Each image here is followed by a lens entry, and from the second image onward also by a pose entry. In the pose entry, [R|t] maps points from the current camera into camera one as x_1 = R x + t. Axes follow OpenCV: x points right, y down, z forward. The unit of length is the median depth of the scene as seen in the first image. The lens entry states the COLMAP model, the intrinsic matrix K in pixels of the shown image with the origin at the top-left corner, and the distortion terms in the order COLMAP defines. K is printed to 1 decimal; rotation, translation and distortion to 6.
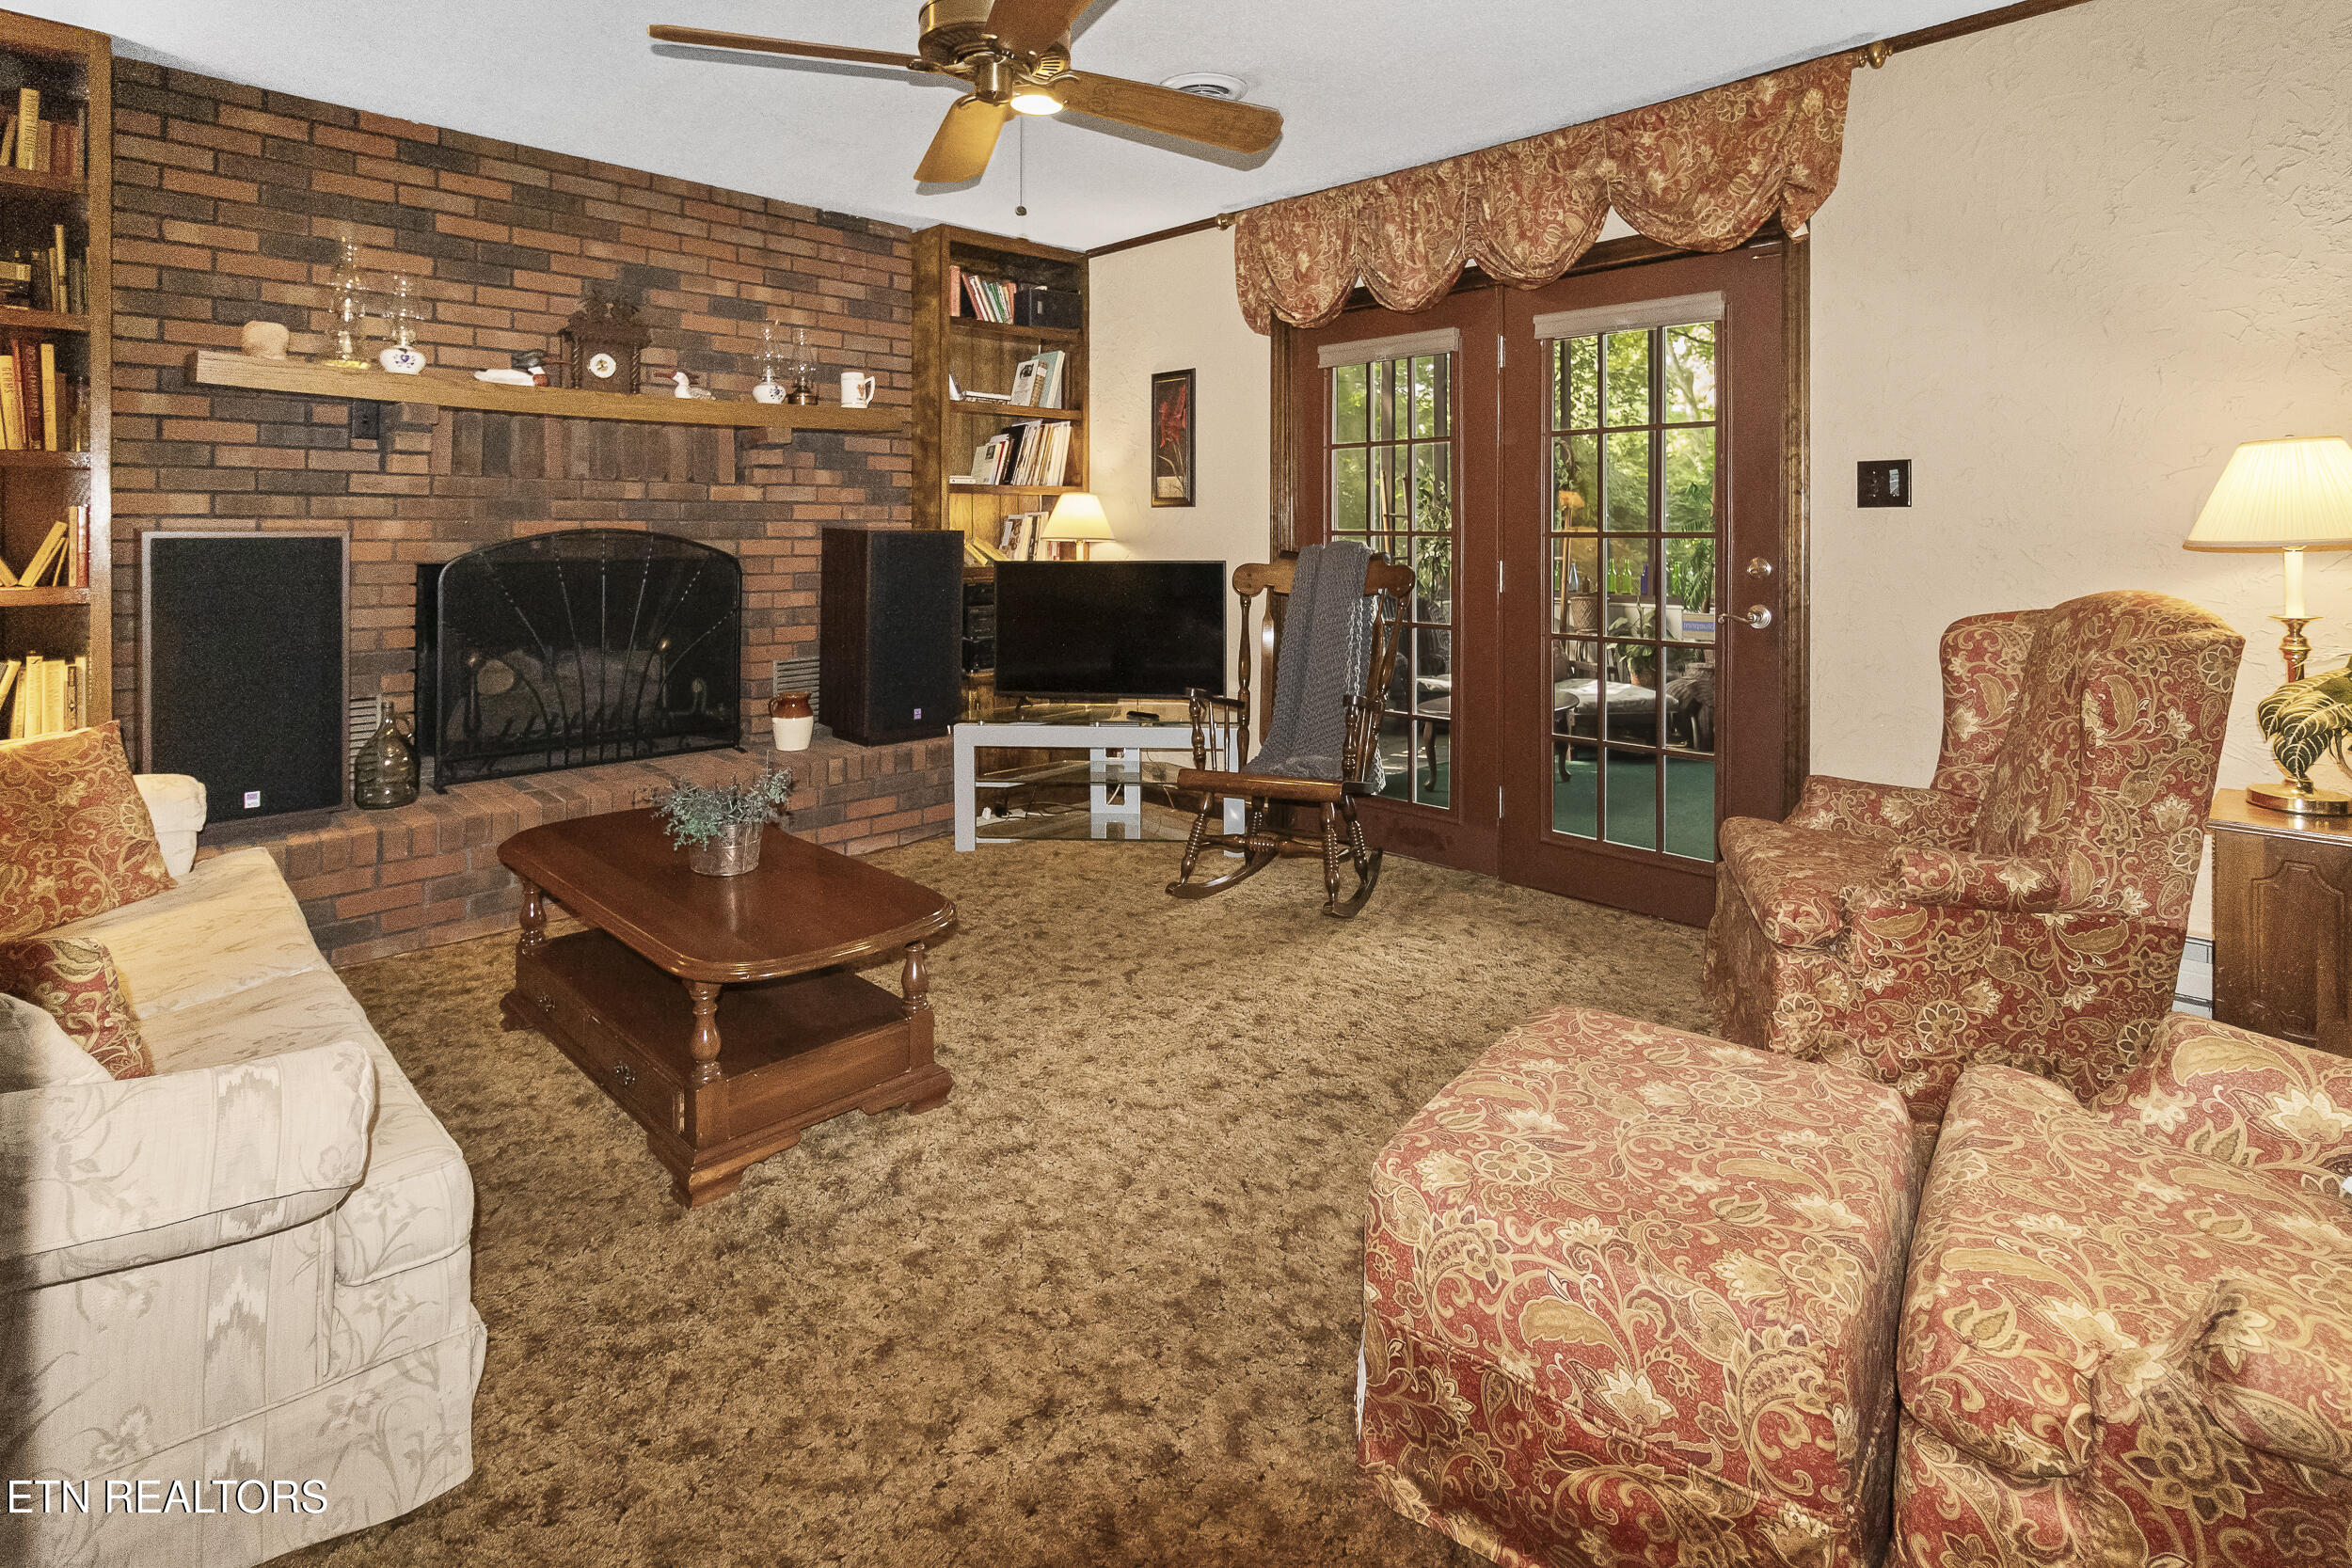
lens RADIAL K [[1146.1, 0, 1177.9], [0, 1146.1, 541.8], [0, 0, 1]] dist [0.001518, 0.000386]
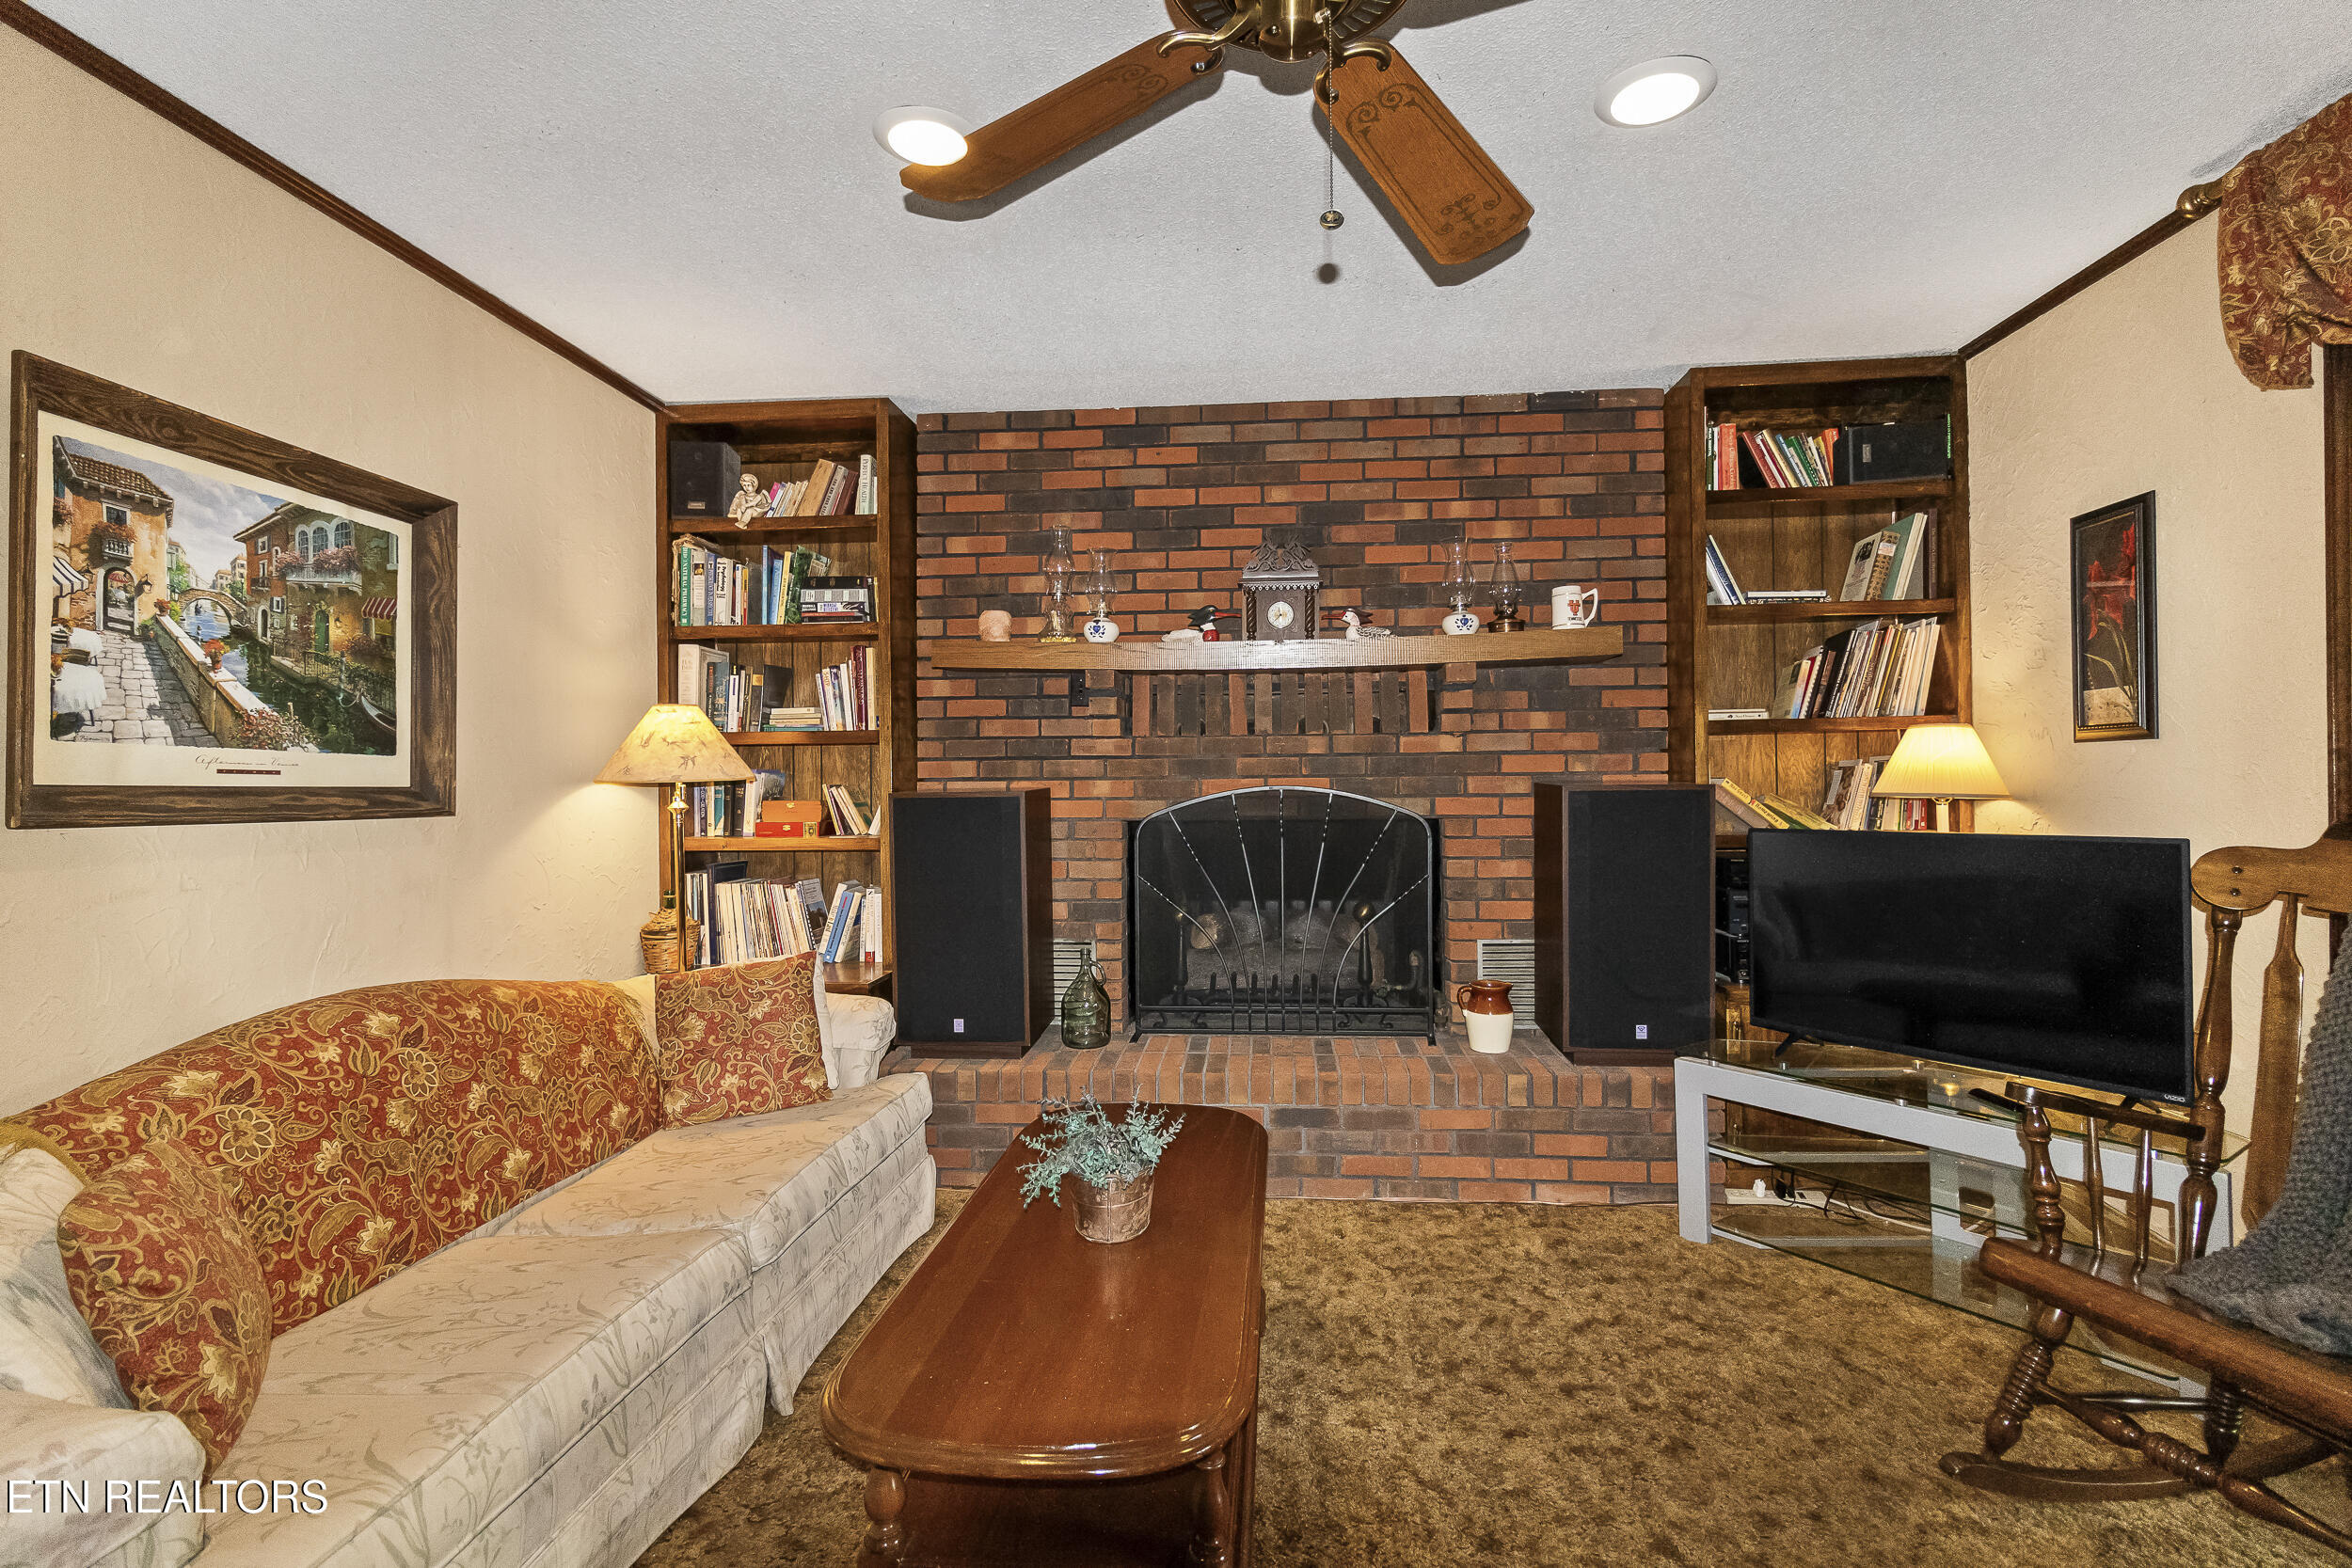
lens RADIAL K [[1079.4, 0, 1176.0], [0, 1079.4, 784.0], [0, 0, 1]] dist [-0.001005, -0.000080]
pose [[0.652267, -0.007771, -0.757949, 0.110356], [0.001890, 0.999961, -0.008626, -0.005293], [0.757987, 0.004194, 0.652257, 0.322903]]
